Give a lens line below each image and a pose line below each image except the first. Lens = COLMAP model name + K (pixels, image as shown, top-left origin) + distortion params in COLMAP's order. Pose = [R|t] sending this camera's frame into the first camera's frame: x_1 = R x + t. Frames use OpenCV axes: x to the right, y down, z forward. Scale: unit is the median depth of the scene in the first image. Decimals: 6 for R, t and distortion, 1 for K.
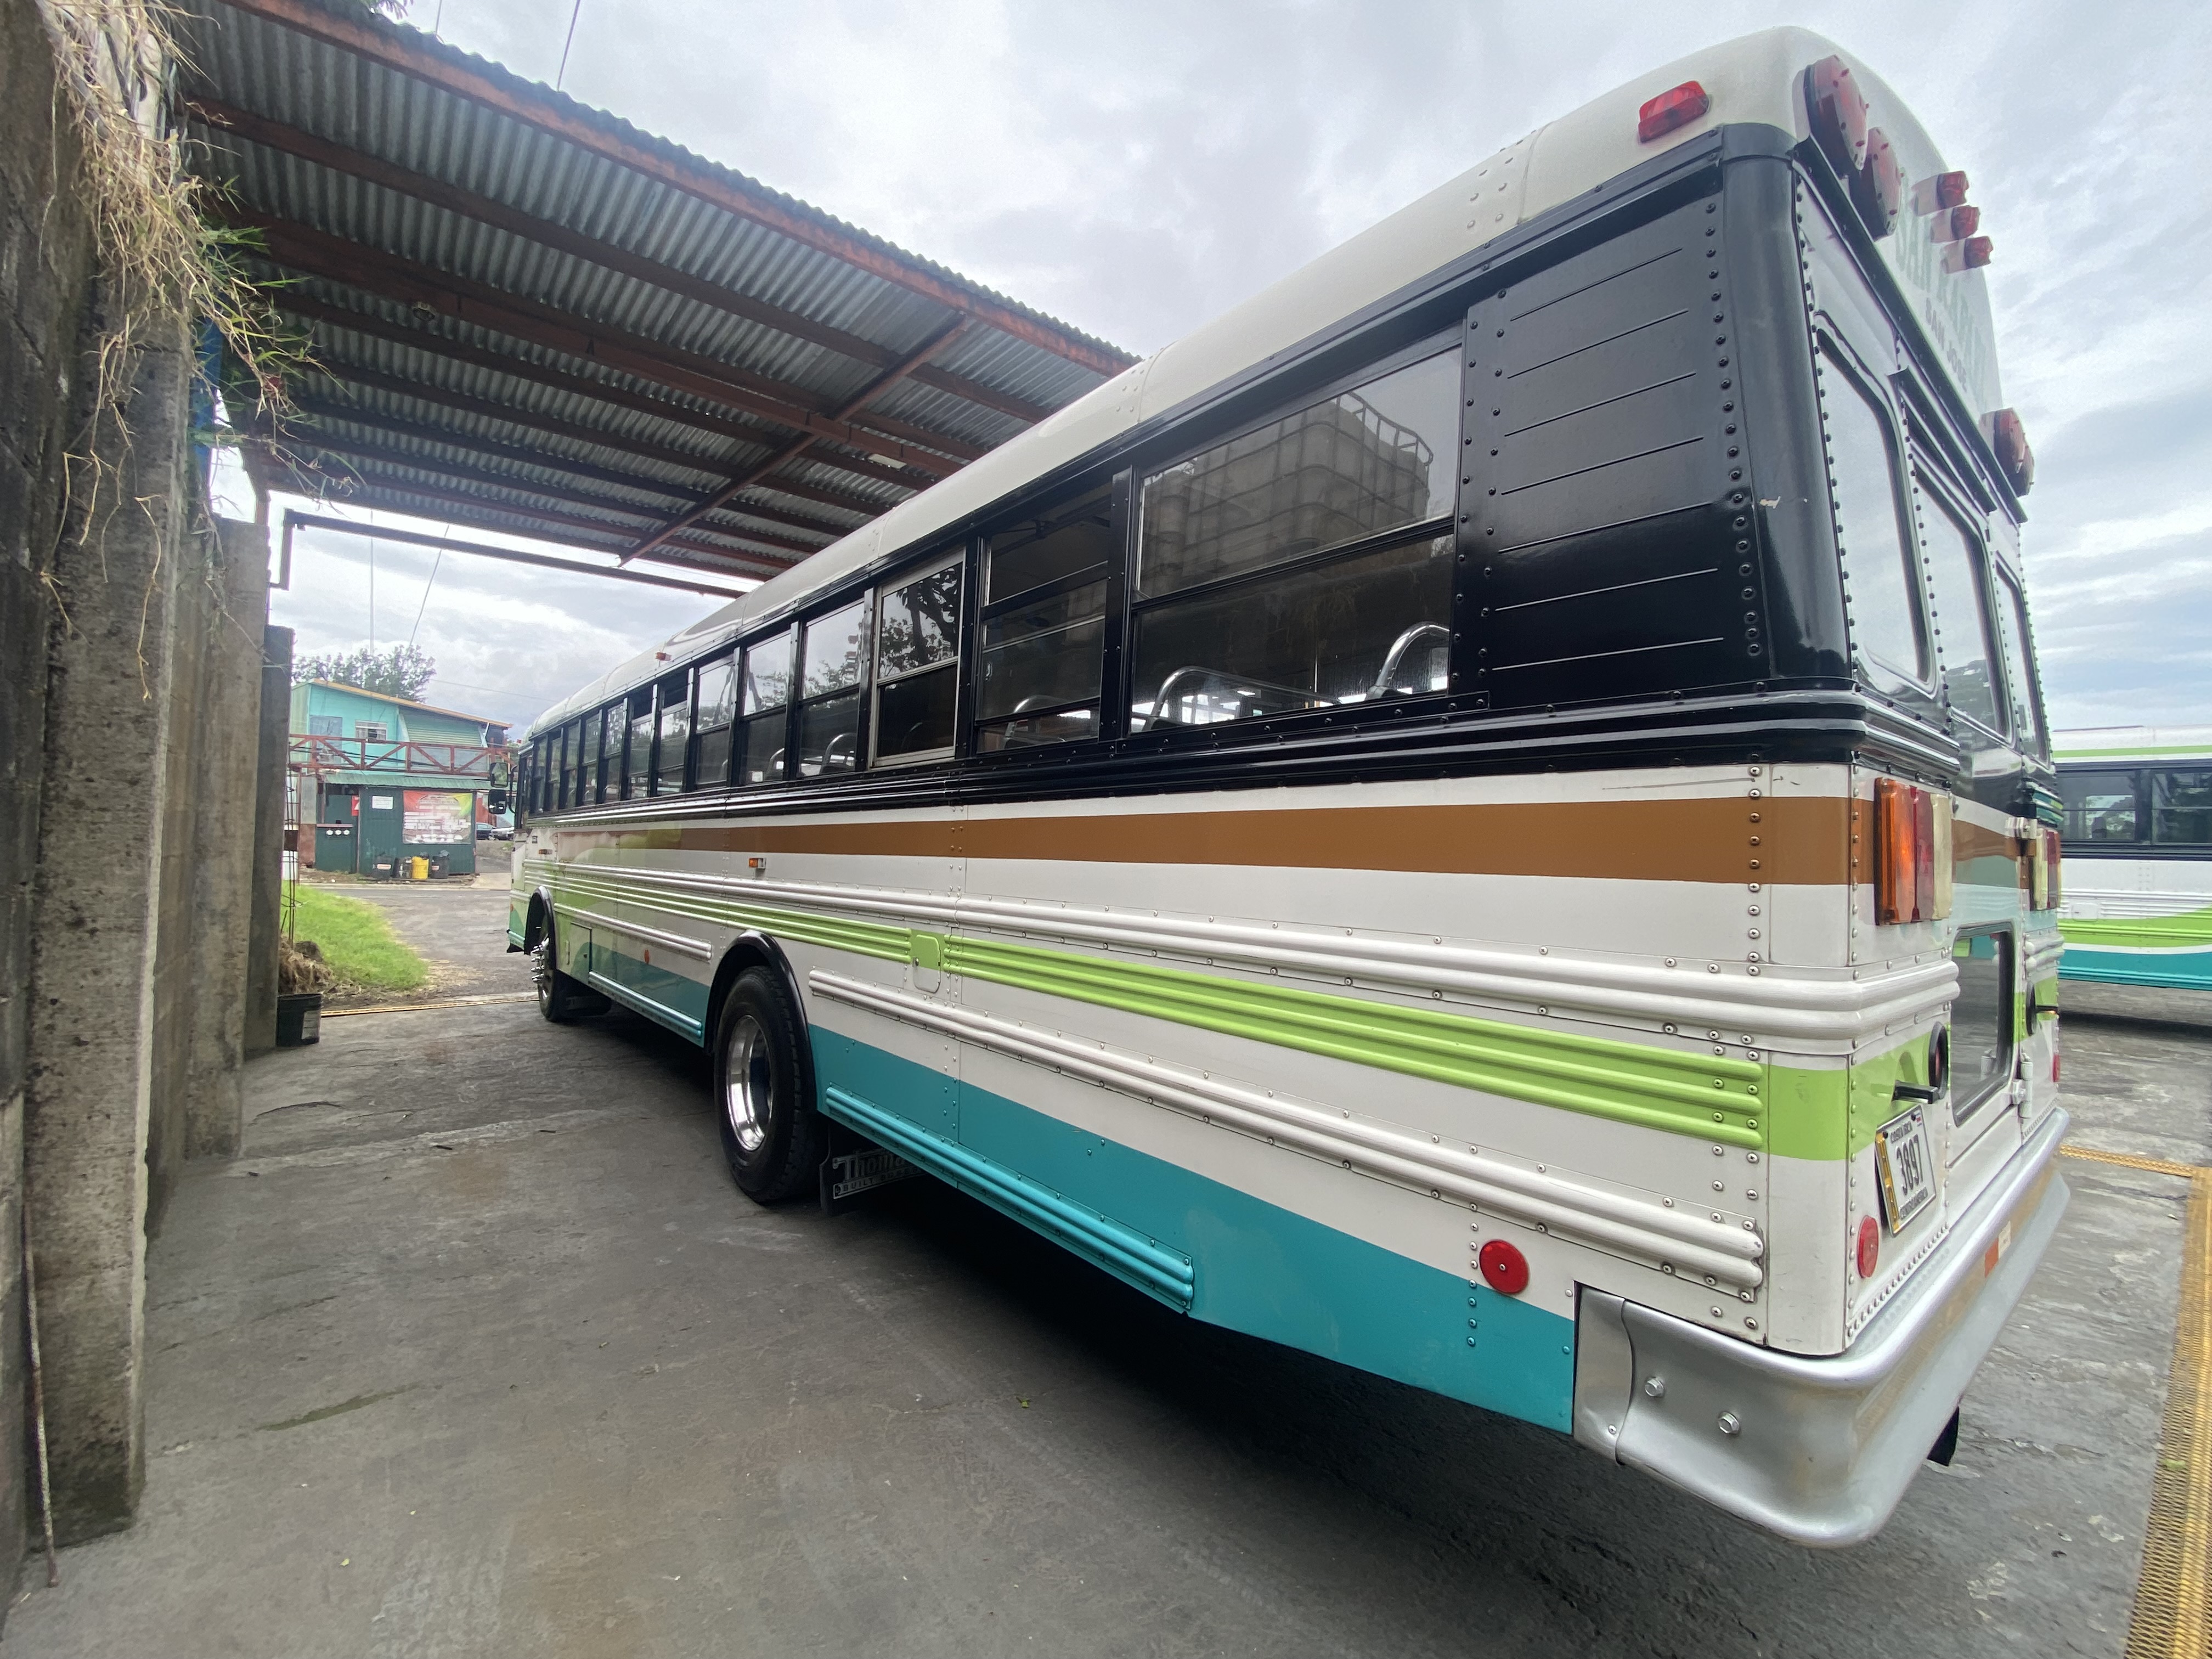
lens RADIAL K [[942.2, 0, 1104.6], [0, 942.2, 825.1], [0, 0, 1]] dist [0.010936, -0.015602]
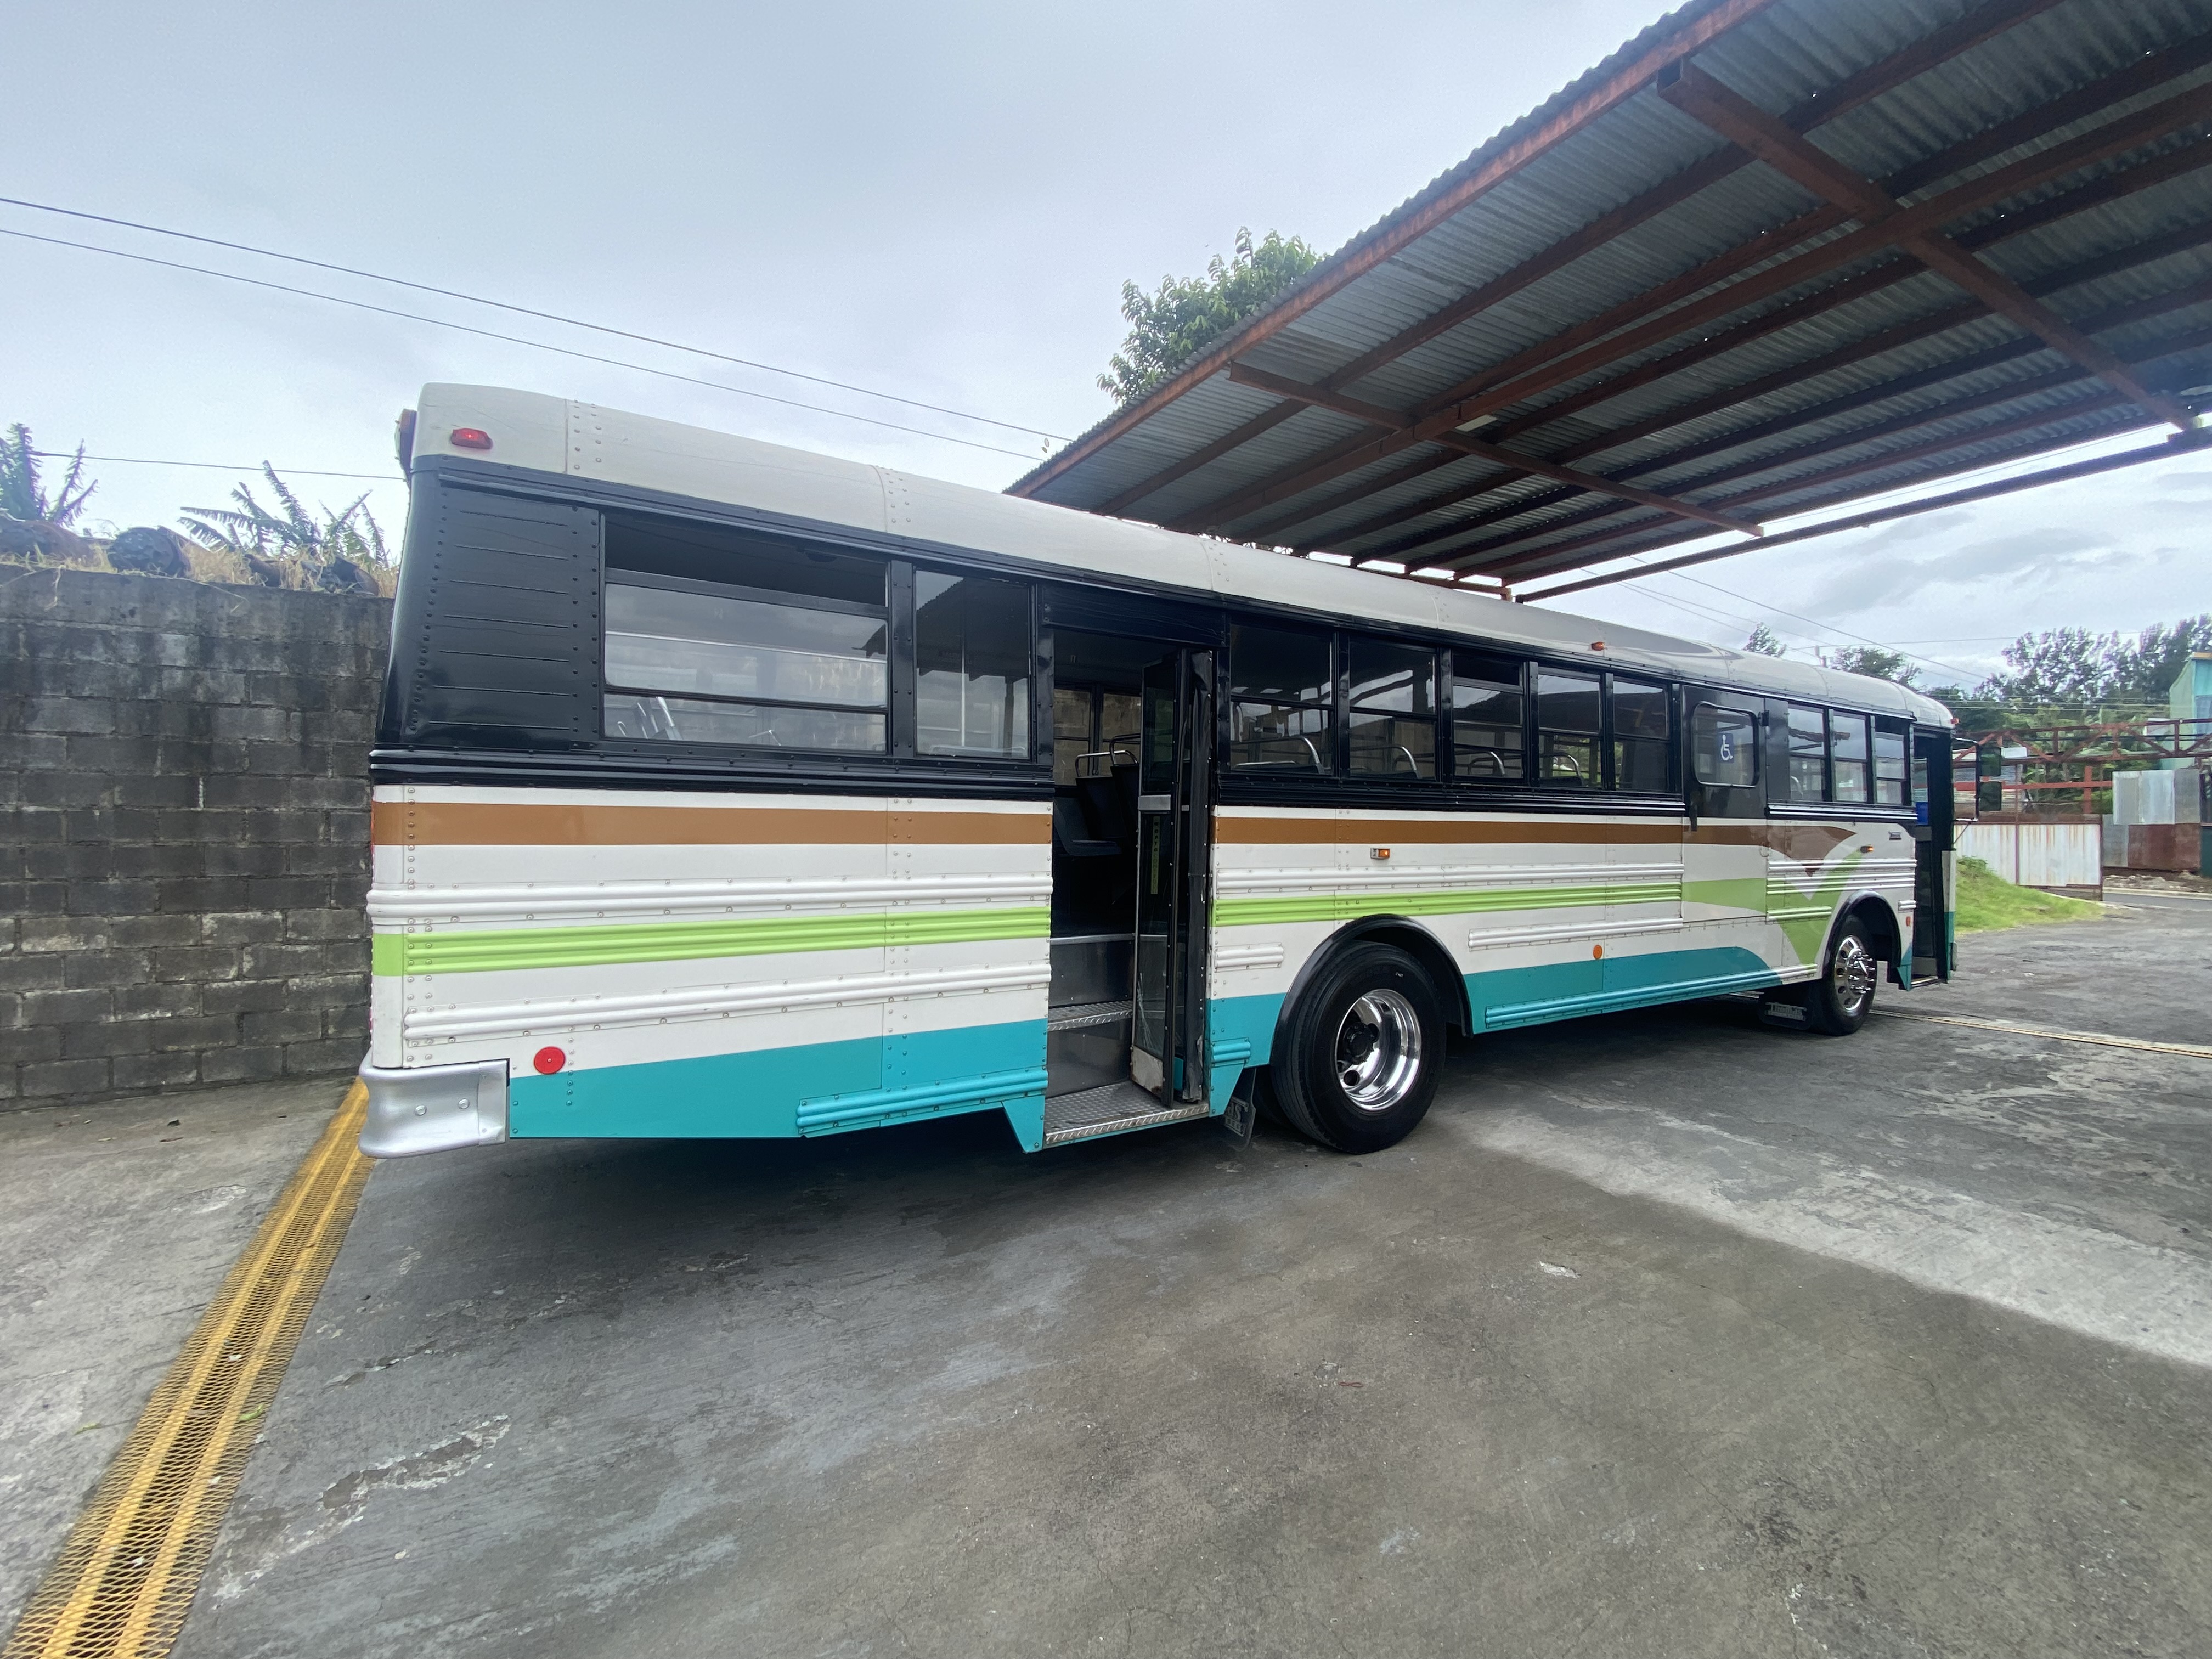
lens RADIAL K [[943.4, 0, 1101.5], [0, 943.4, 832.0], [0, 0, 1]] dist [0.013620, -0.018102]
pose [[-0.150696, -0.012981, -0.988495, 0.810335], [0.014145, 0.999783, -0.015285, 0.034544], [0.988479, -0.016286, -0.150480, 0.822946]]
